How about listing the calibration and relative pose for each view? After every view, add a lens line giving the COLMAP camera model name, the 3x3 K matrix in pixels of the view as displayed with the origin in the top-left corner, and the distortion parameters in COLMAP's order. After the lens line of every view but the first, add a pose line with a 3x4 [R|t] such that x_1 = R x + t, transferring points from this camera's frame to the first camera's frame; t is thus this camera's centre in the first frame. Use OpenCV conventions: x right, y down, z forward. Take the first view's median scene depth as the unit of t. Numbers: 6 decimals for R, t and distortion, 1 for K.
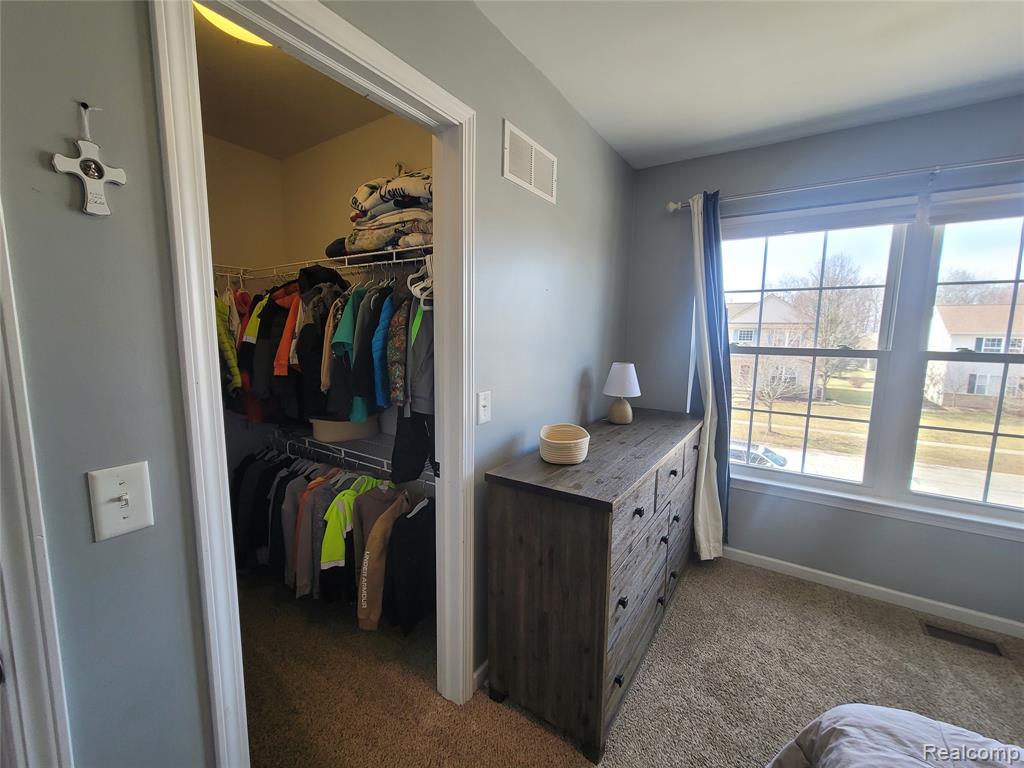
lens RADIAL K [[417.5, 0, 514.9], [0, 417.5, 388.1], [0, 0, 1]] dist [-0.003929, 0.000581]
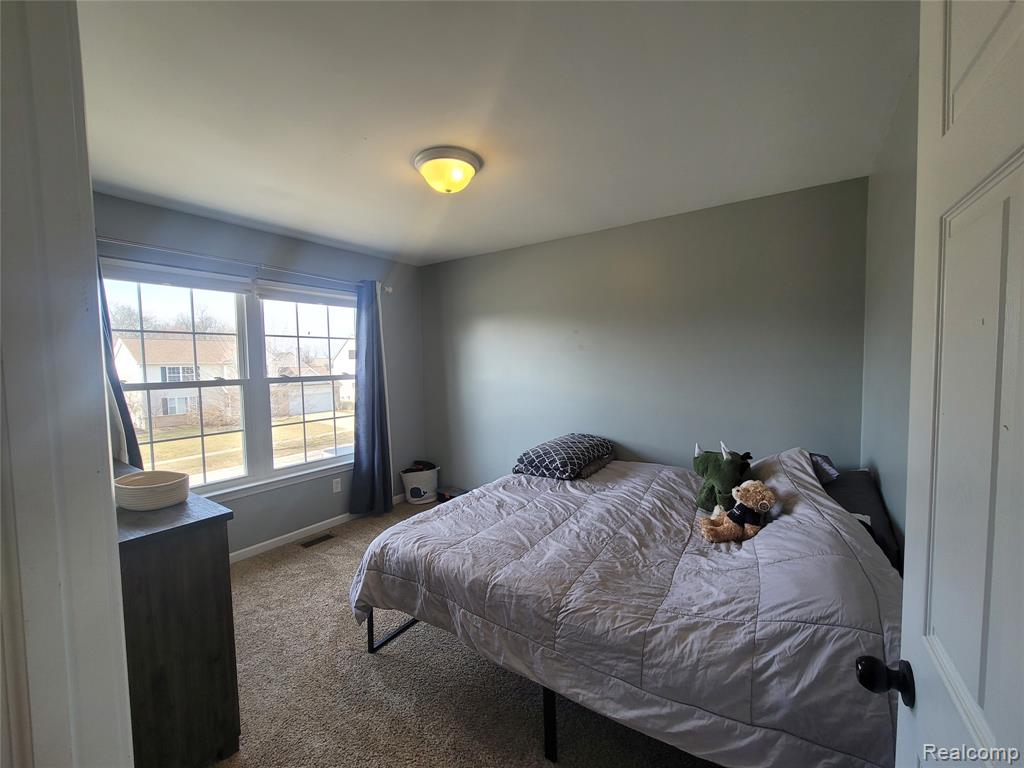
lens RADIAL K [[417.5, 0, 513.2], [0, 417.5, 383.4], [0, 0, 1]] dist [-0.003929, 0.000581]
pose [[0.012624, -0.065937, 0.997744, -0.524426], [0.149498, 0.986733, 0.063318, -0.027544], [-0.988681, 0.148361, 0.022314, 0.051446]]
